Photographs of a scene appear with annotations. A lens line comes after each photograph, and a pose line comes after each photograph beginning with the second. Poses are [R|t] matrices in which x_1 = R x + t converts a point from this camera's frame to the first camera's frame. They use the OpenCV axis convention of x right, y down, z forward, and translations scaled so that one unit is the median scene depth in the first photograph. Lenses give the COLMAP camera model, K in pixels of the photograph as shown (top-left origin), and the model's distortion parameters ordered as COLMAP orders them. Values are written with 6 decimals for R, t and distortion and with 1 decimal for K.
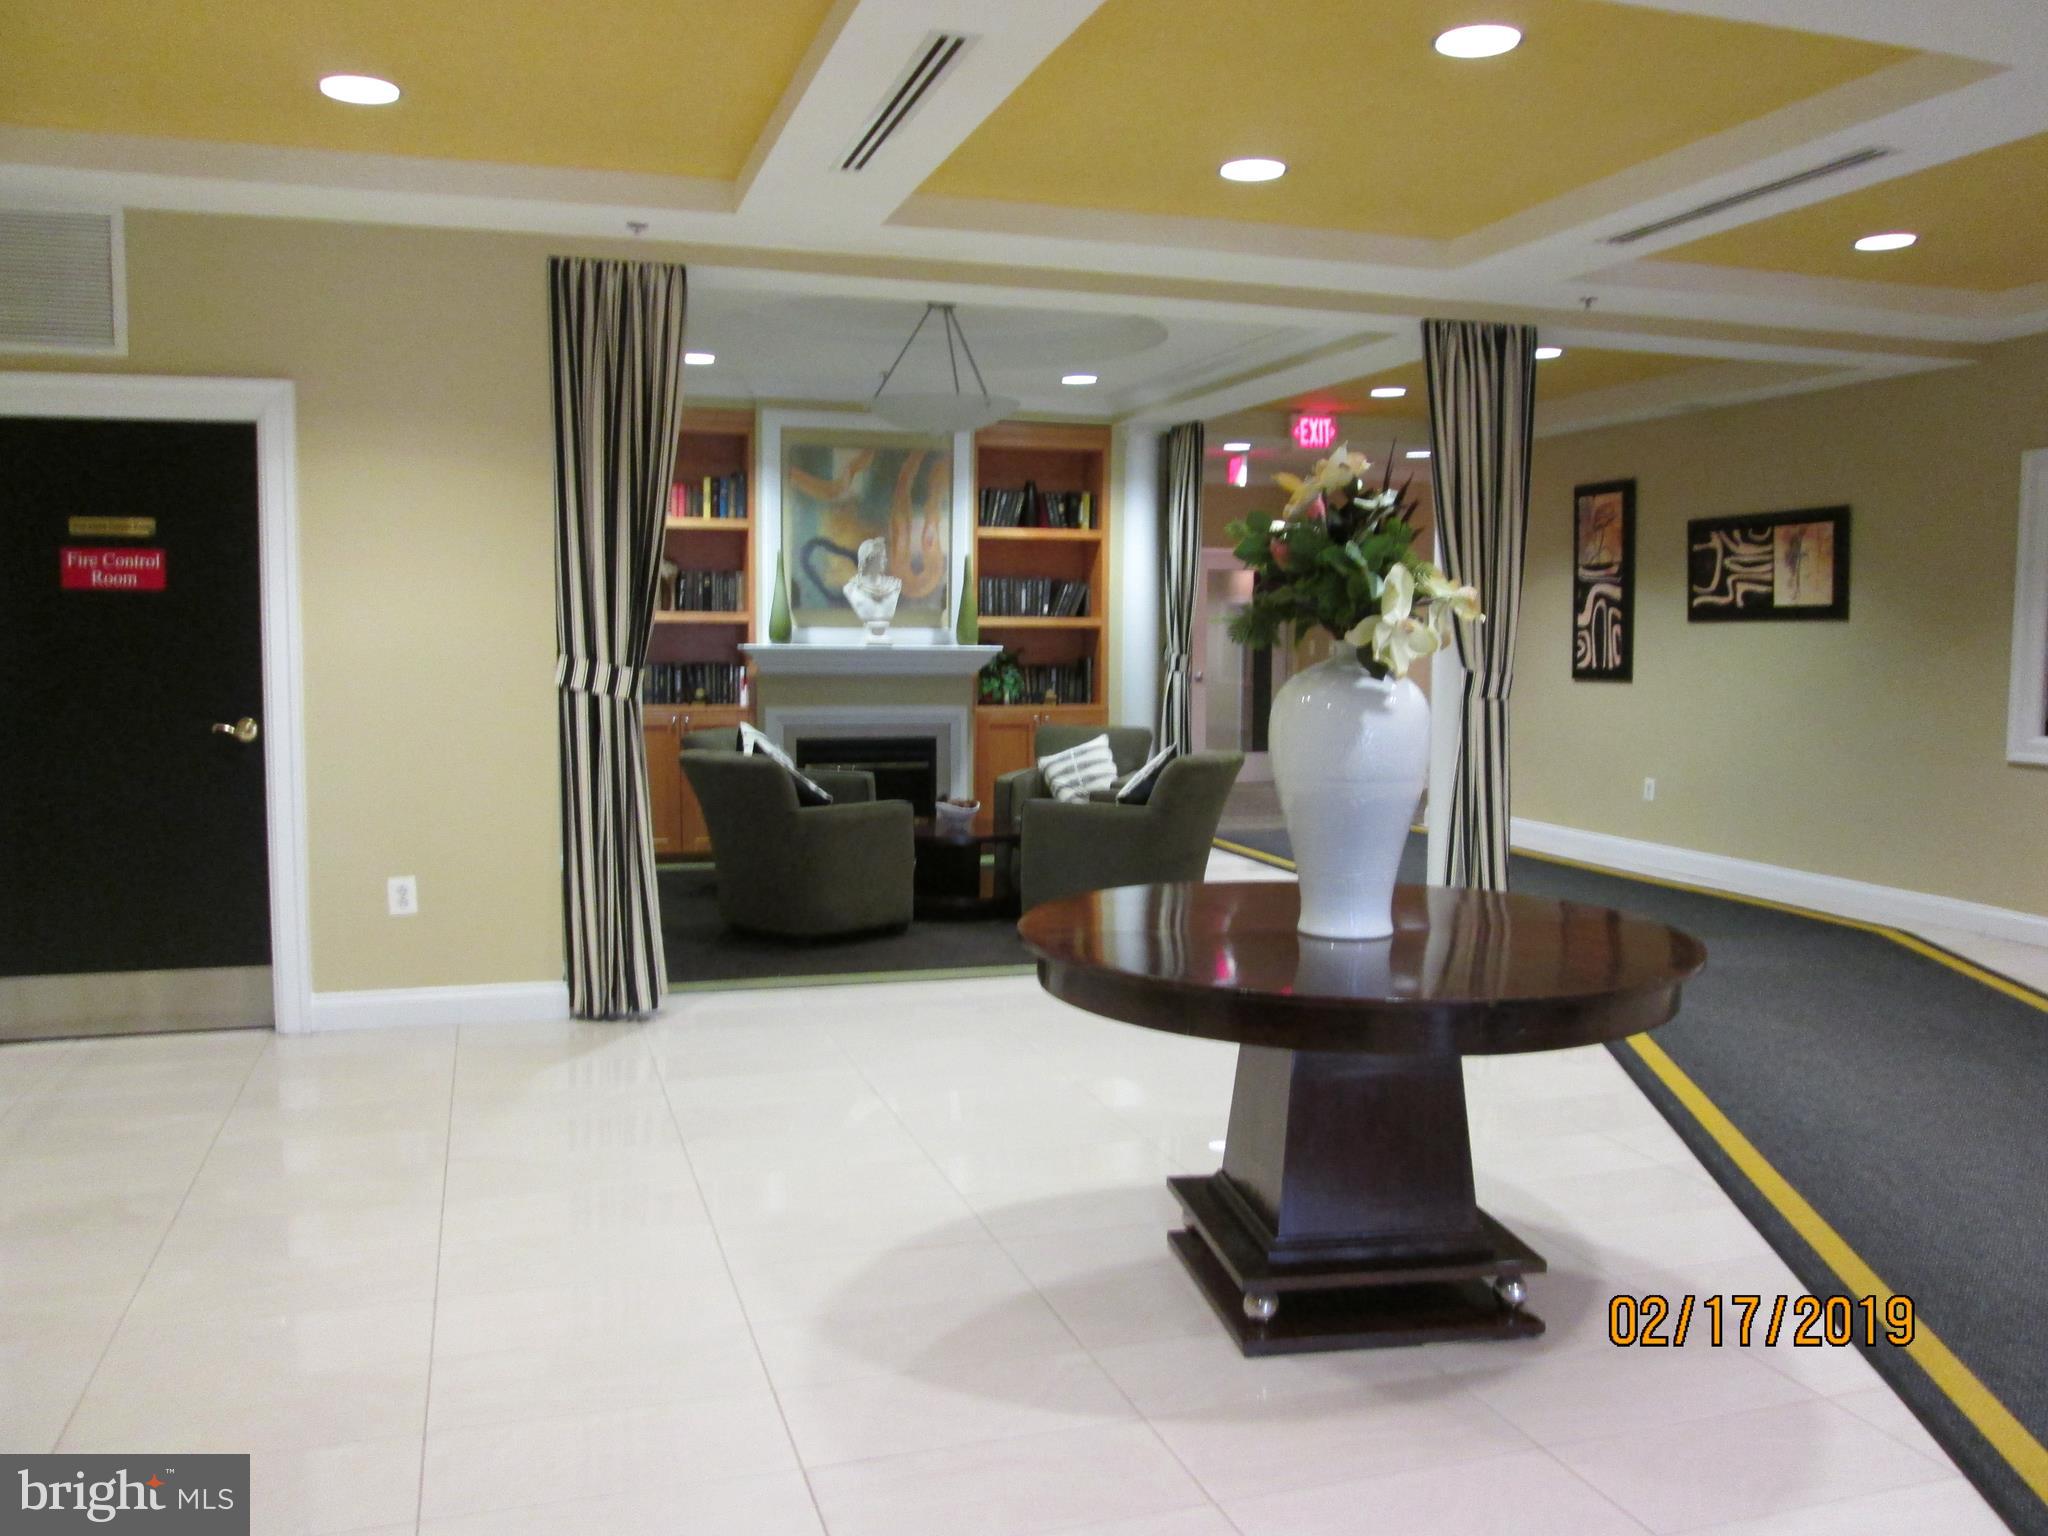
lens RADIAL K [[1696.2, 0, 1024.0], [0, 1696.2, 768.0], [0, 0, 1]] dist [-0.068319, 0.054766]
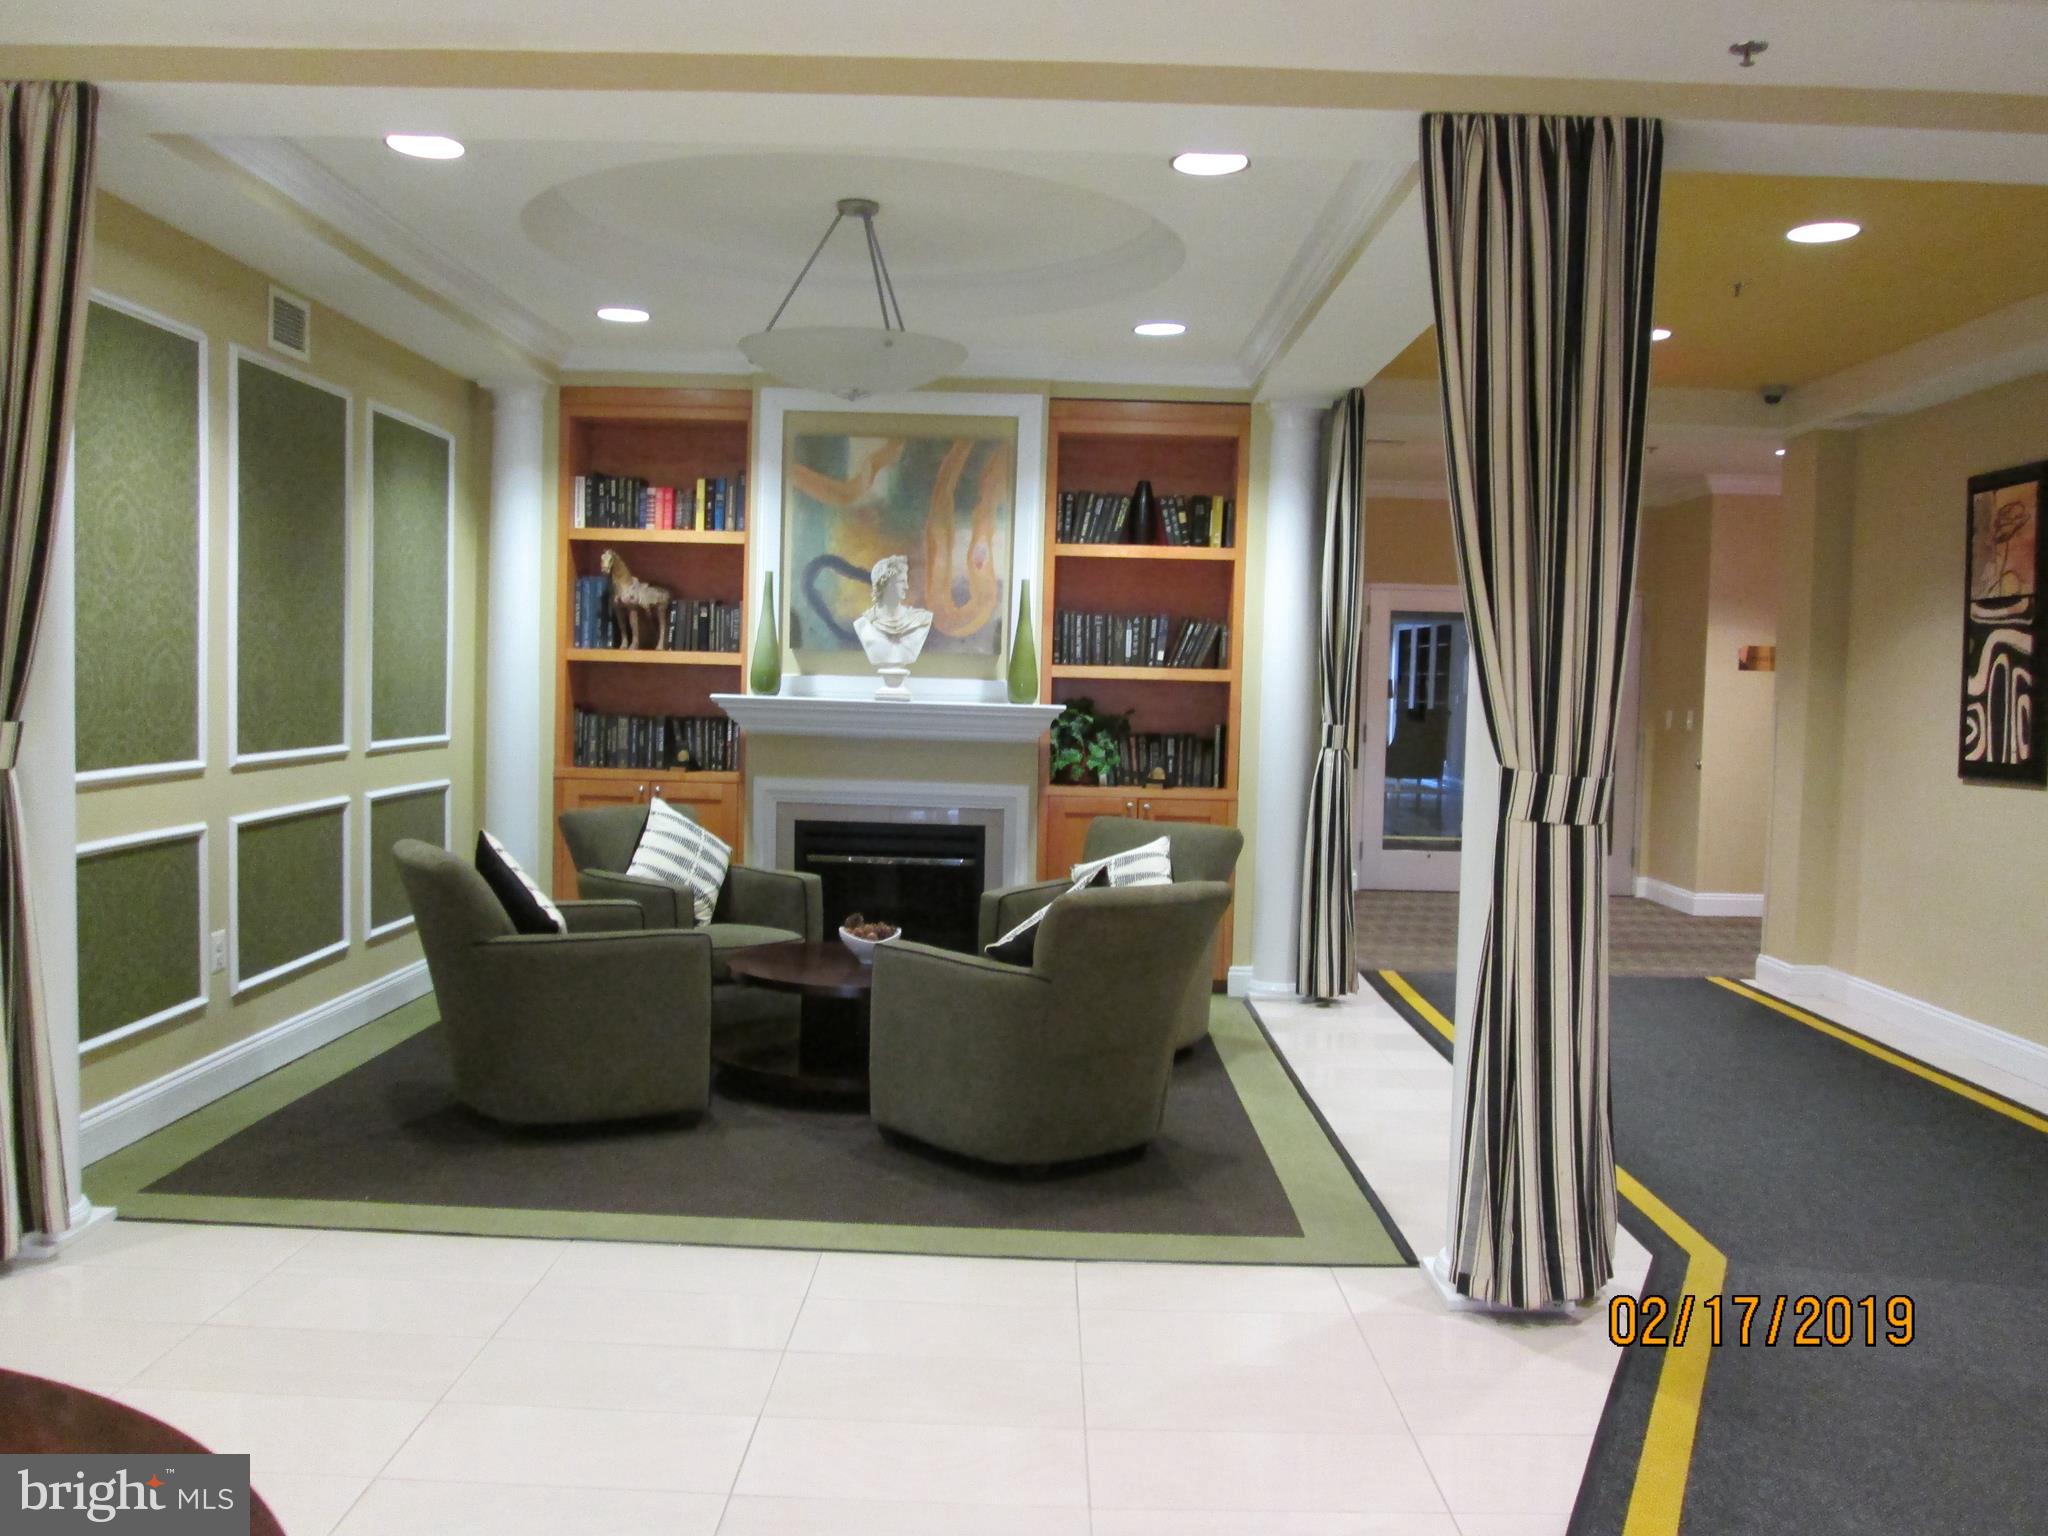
lens RADIAL K [[1696.2, 0, 1024.0], [0, 1696.2, 768.0], [0, 0, 1]] dist [-0.068319, 0.054766]
pose [[0.951170, 0.035587, -0.306610, 0.192681], [-0.045942, 0.998589, -0.026618, -0.024879], [0.305230, 0.039405, 0.951463, 0.306275]]
